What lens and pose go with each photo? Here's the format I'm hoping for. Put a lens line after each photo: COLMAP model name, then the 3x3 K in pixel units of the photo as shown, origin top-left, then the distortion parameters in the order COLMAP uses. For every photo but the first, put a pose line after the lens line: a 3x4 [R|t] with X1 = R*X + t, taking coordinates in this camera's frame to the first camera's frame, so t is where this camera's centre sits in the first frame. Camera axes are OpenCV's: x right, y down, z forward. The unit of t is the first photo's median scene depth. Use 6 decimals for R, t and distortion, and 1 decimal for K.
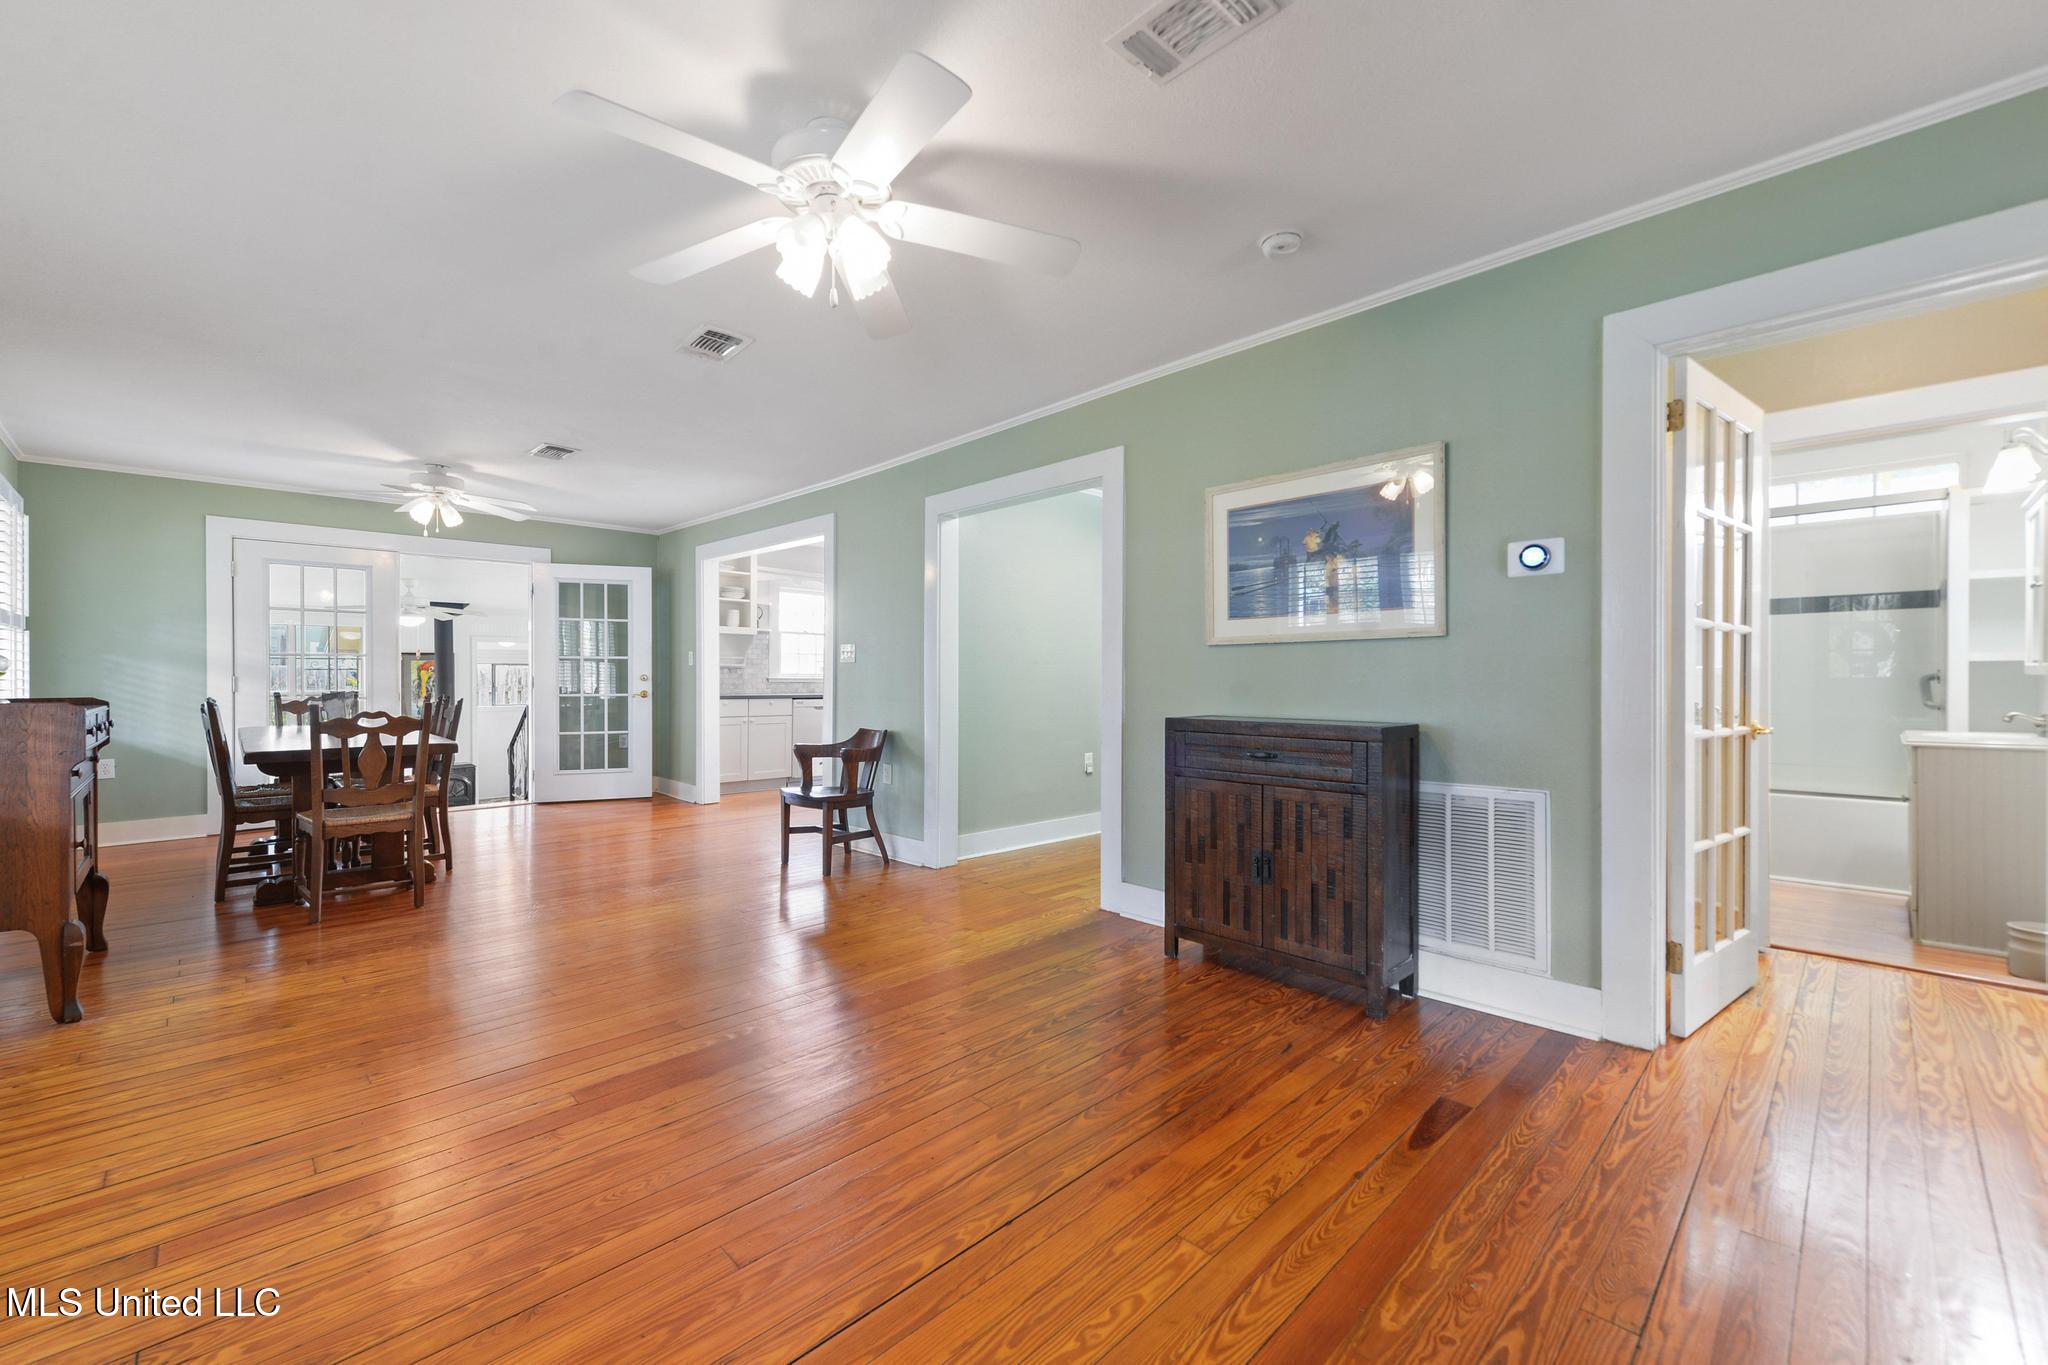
lens RADIAL K [[814.6, 0, 1008.0], [0, 814.6, 679.2], [0, 0, 1]] dist [0.001175, 0.000201]
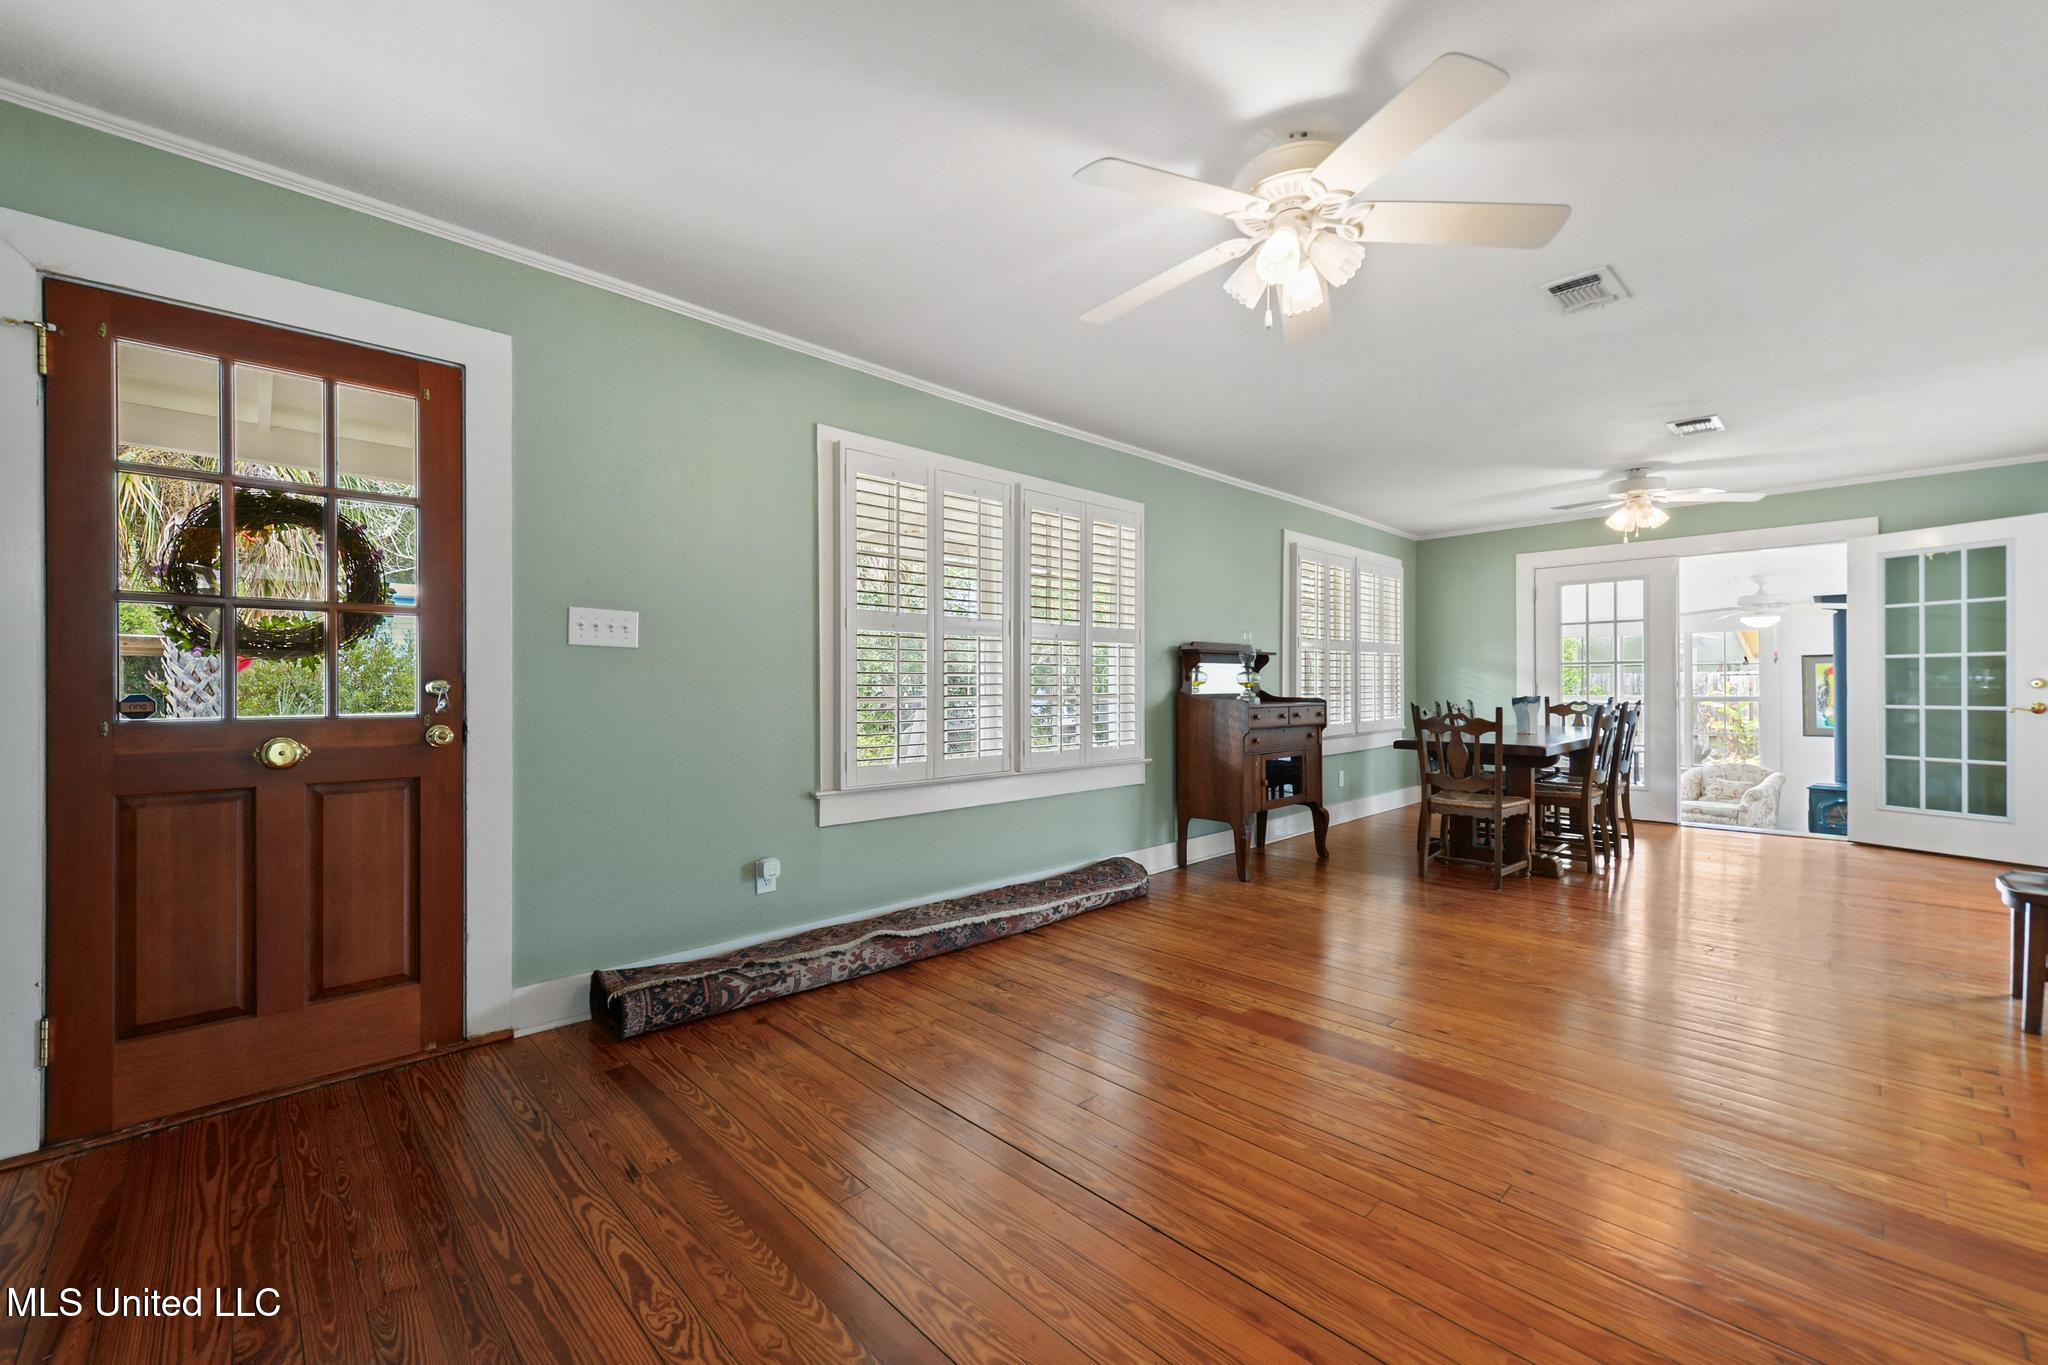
lens RADIAL K [[843.2, 0, 1024.0], [0, 843.2, 682.5], [0, 0, 1]] dist [0.002689, 0.000286]
pose [[-0.007947, -0.002032, -0.999966, 0.456434], [0.000801, 0.999998, -0.002039, -0.003216], [0.999968, -0.000817, -0.007945, 0.368281]]
